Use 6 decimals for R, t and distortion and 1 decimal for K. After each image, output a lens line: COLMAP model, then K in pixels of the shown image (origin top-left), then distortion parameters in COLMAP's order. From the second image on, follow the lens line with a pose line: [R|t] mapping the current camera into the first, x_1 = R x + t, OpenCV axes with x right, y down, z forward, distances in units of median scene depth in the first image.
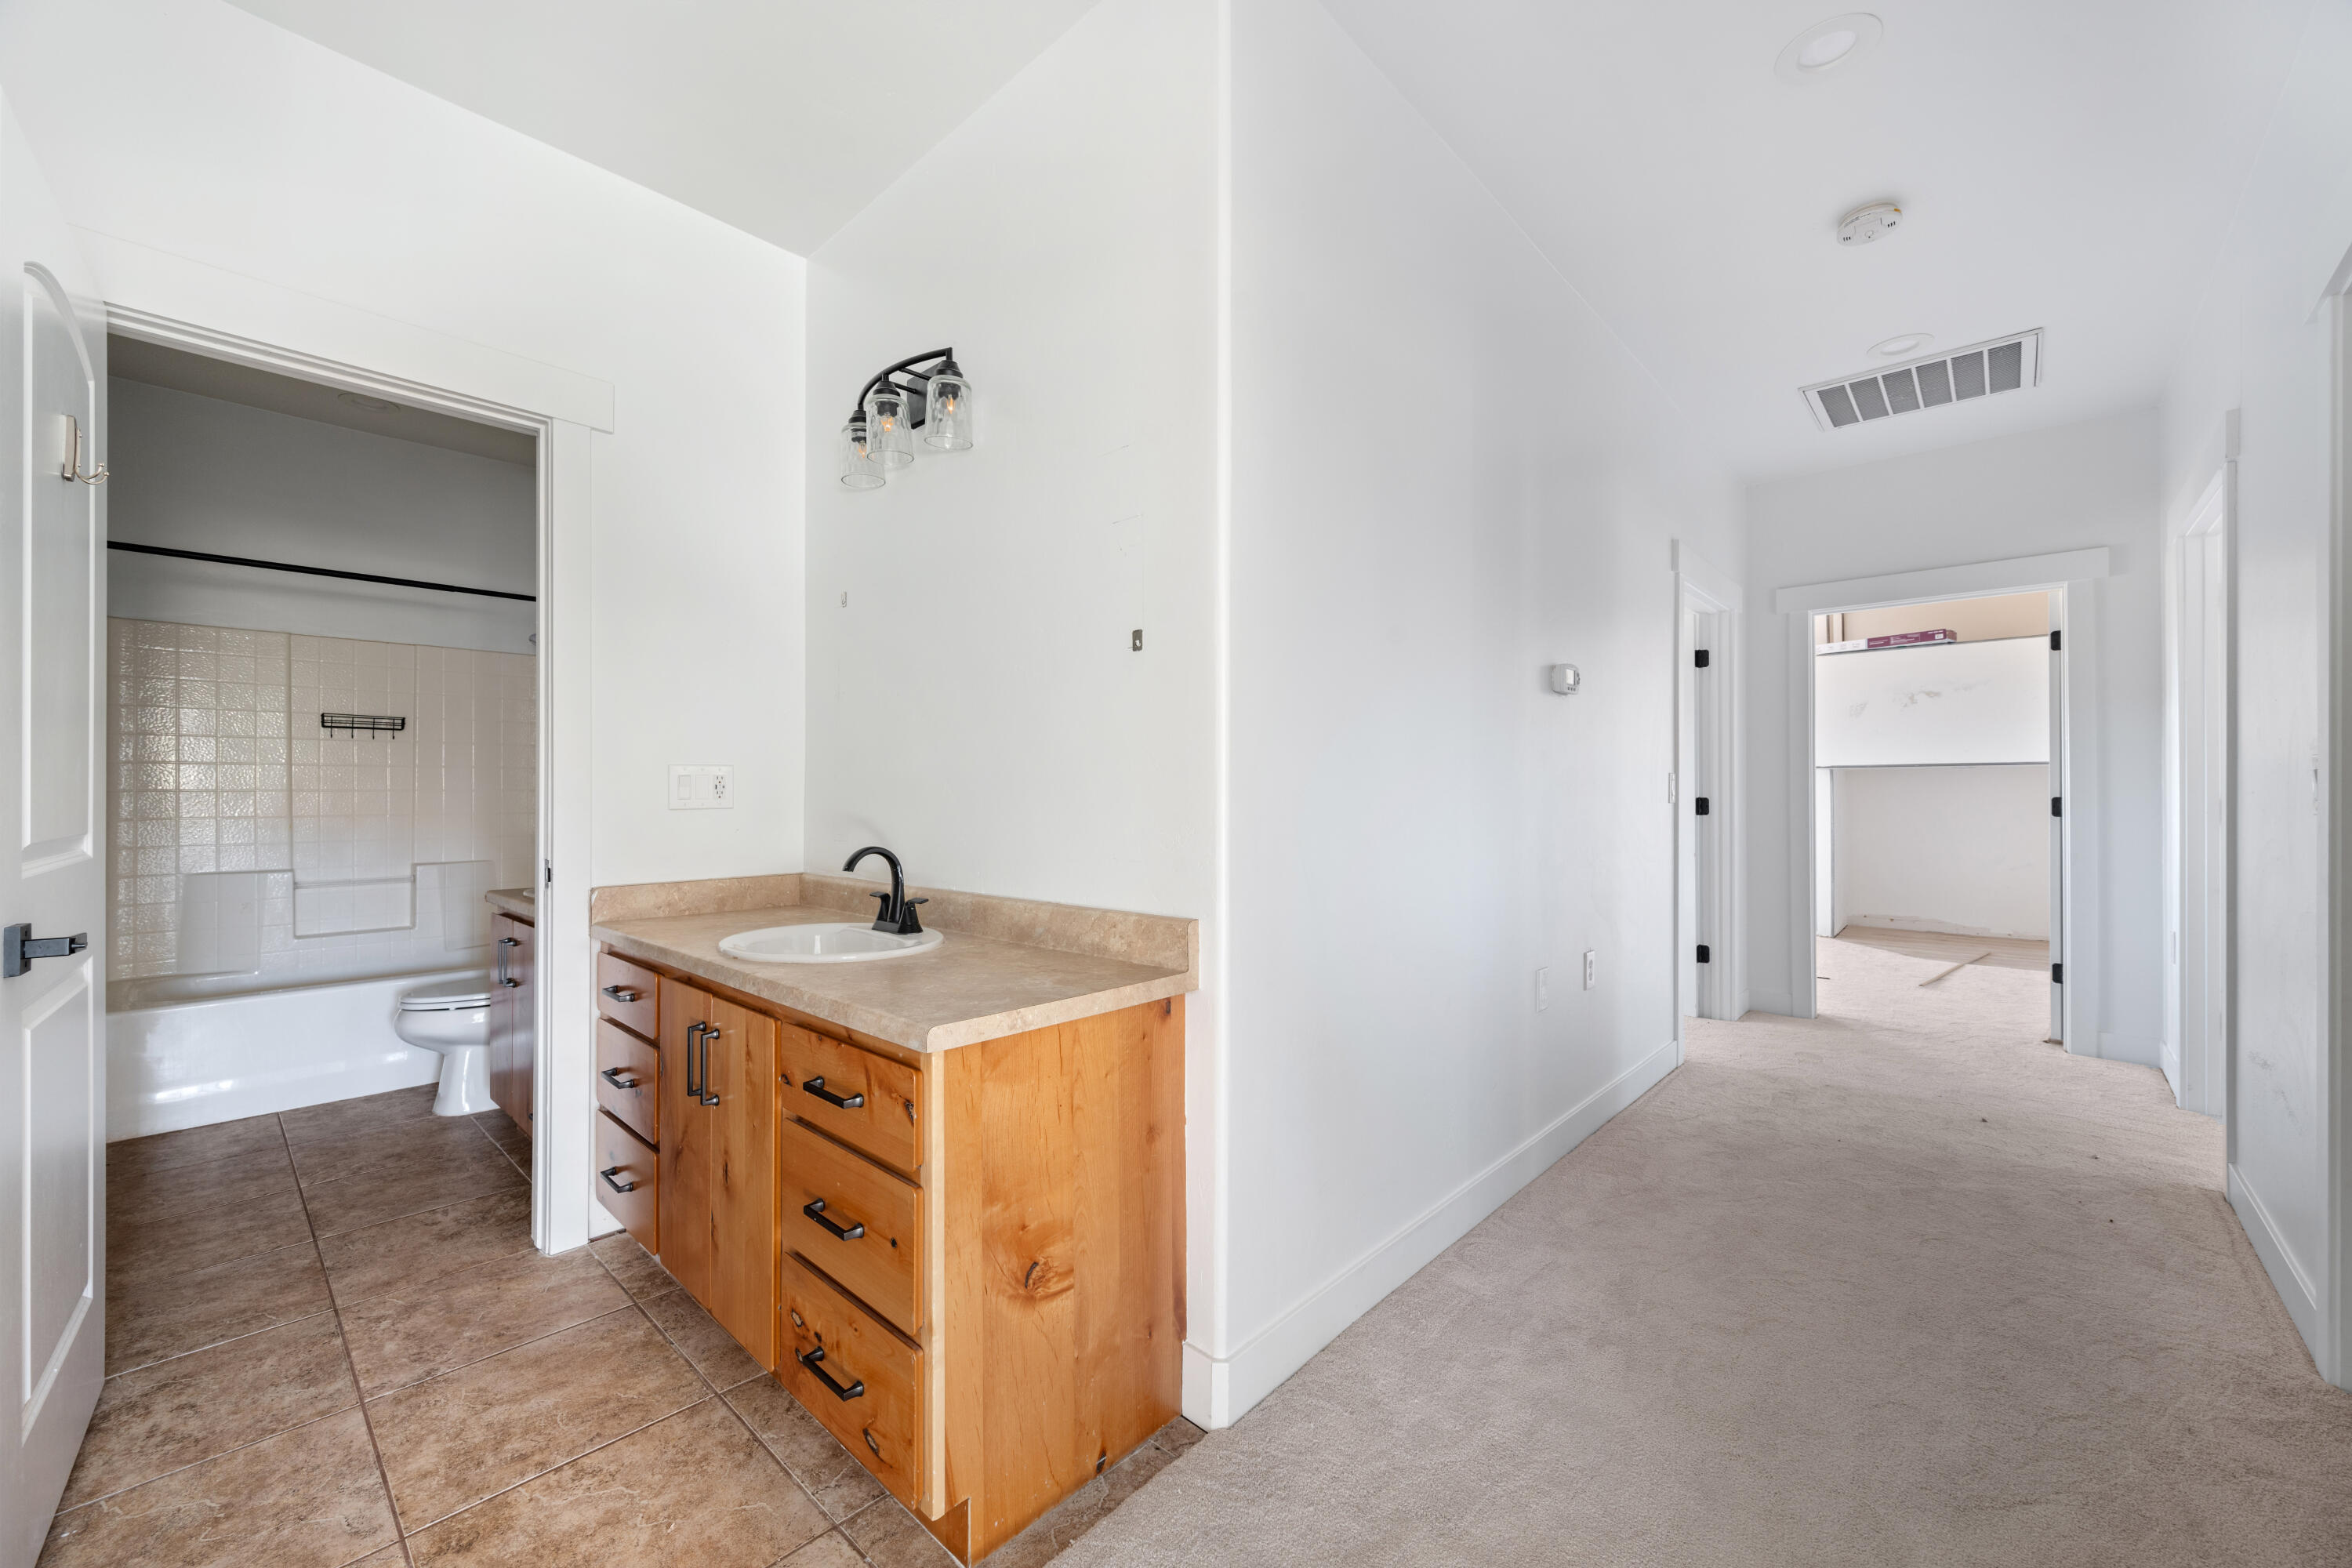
lens RADIAL K [[928.5, 0, 1179.0], [0, 928.5, 790.2], [0, 0, 1]] dist [0.004240, 0.000380]
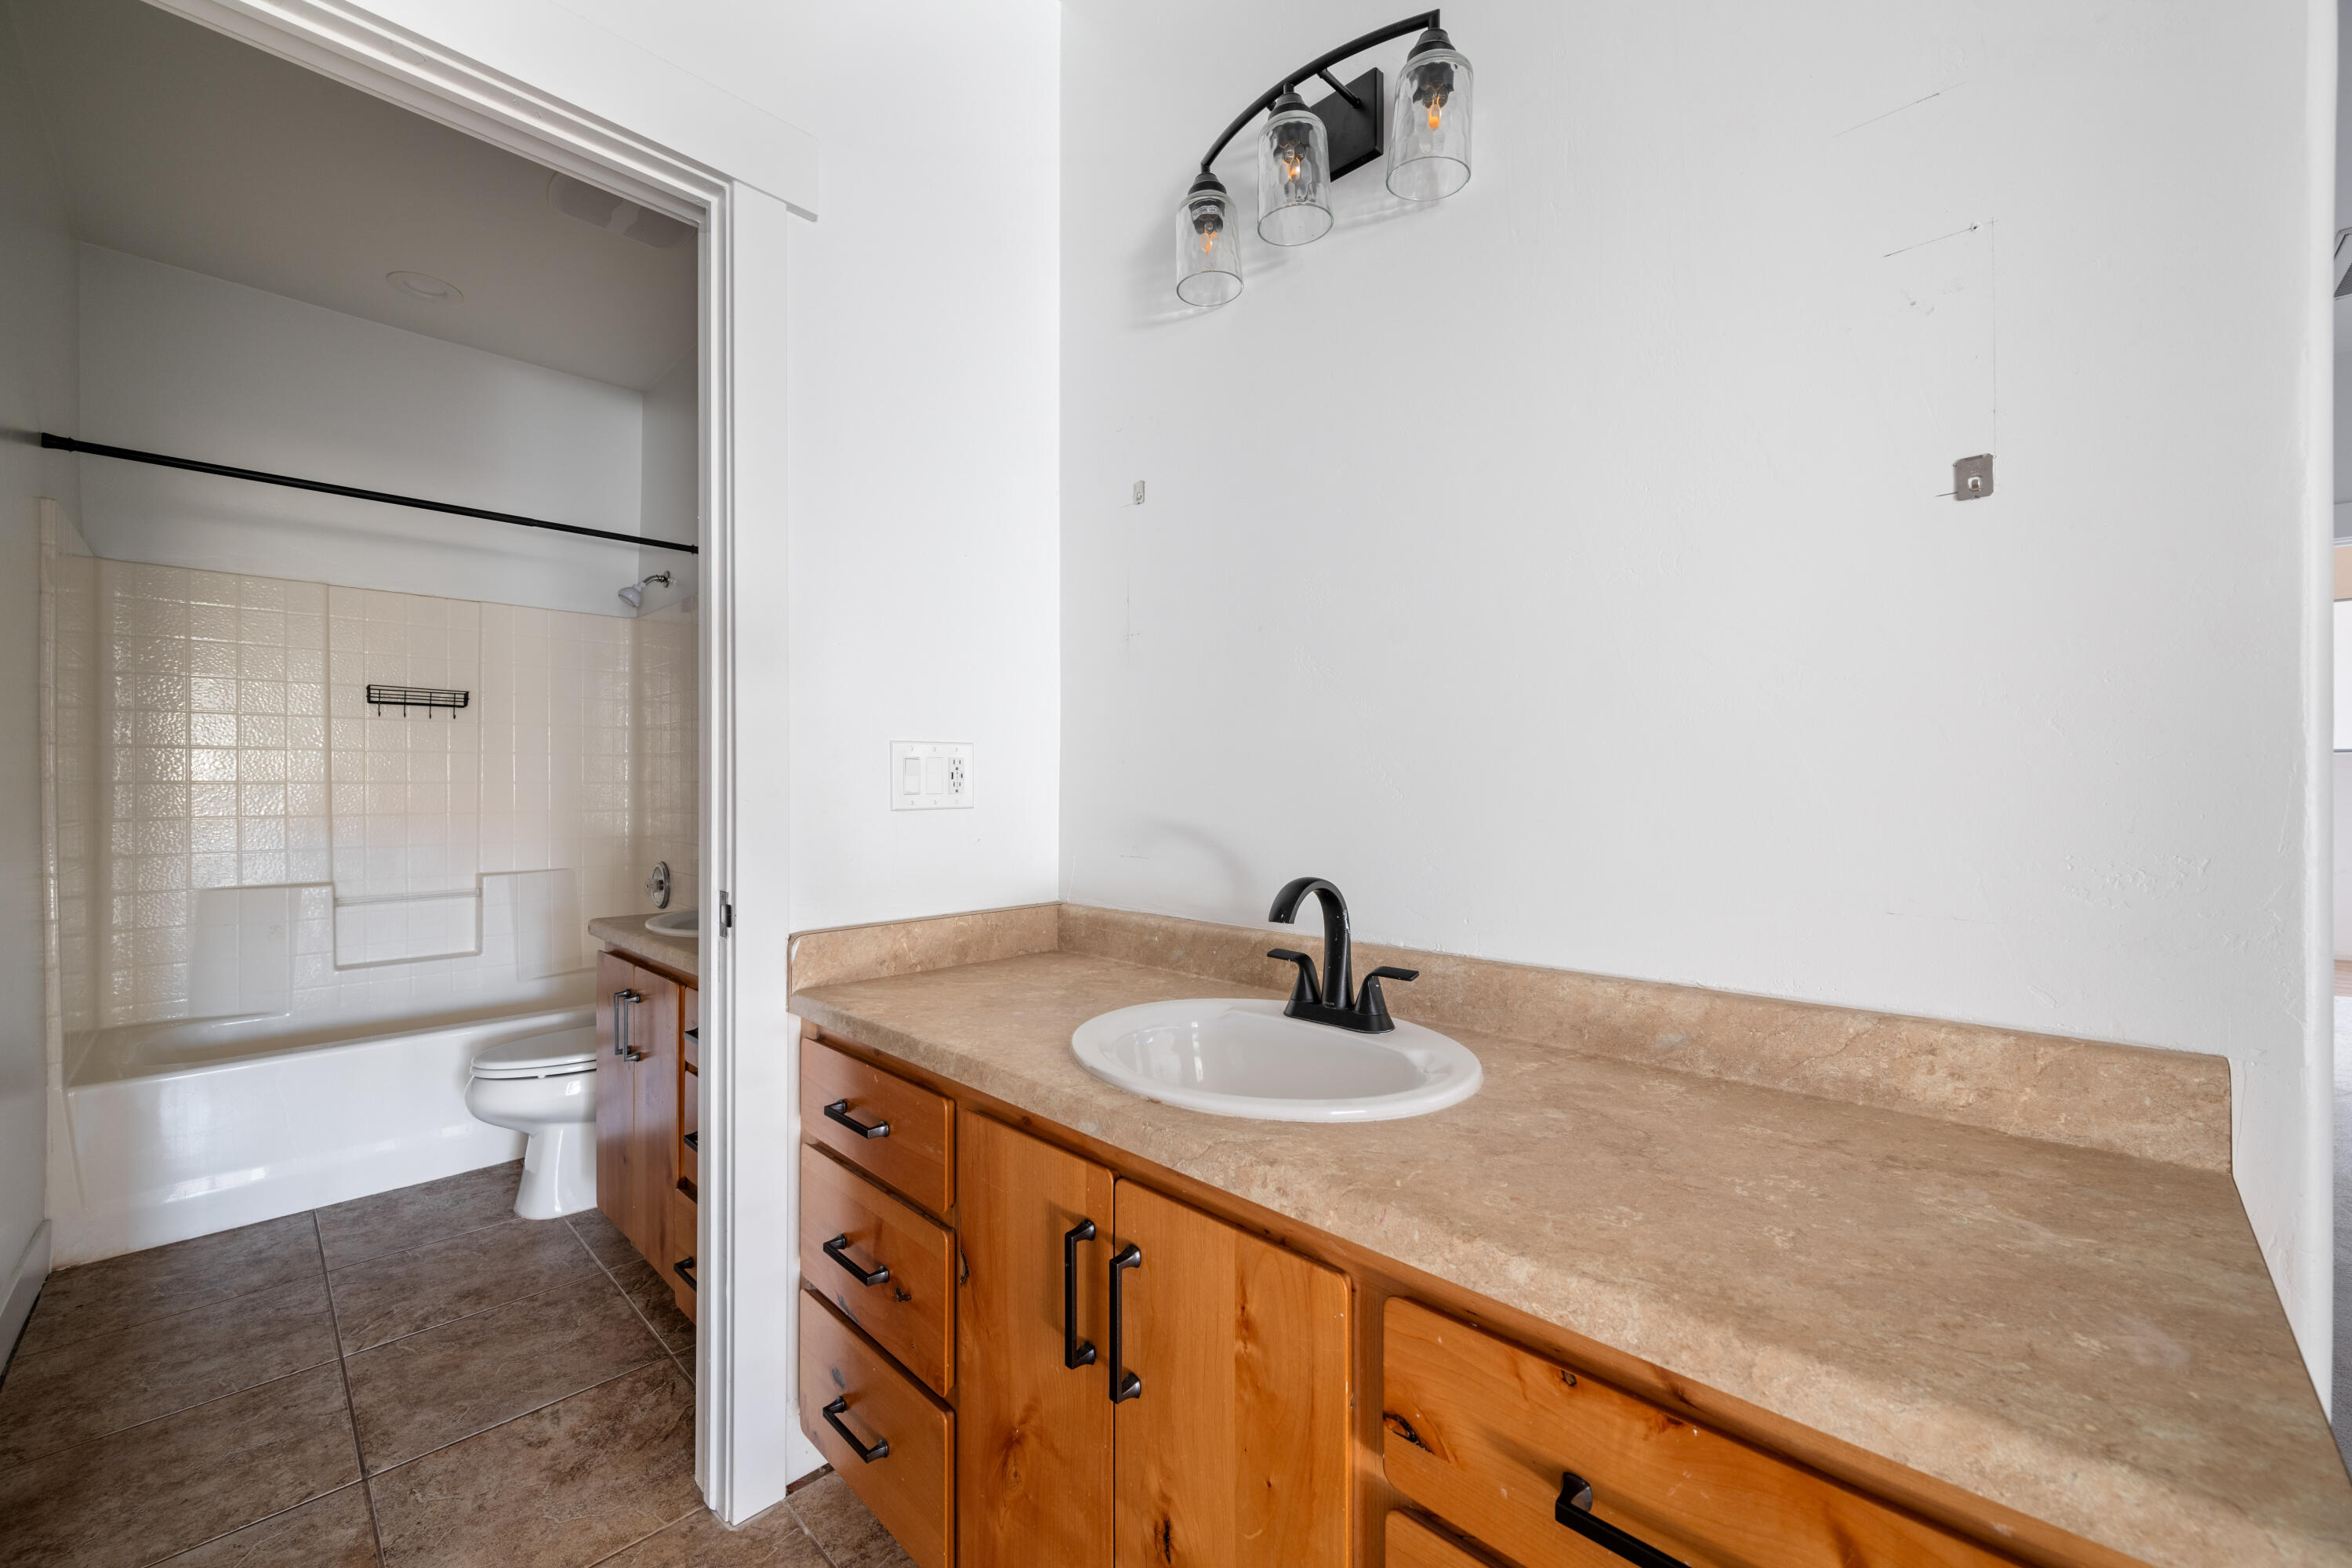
lens RADIAL K [[928.5, 0, 1172.3], [0, 928.5, 785.9], [0, 0, 1]] dist [0.004240, 0.000380]
pose [[0.999606, -0.000420, -0.028070, -0.317336], [0.000502, 0.999996, 0.002910, 0.001826], [0.028068, -0.002923, 0.999602, 0.337341]]
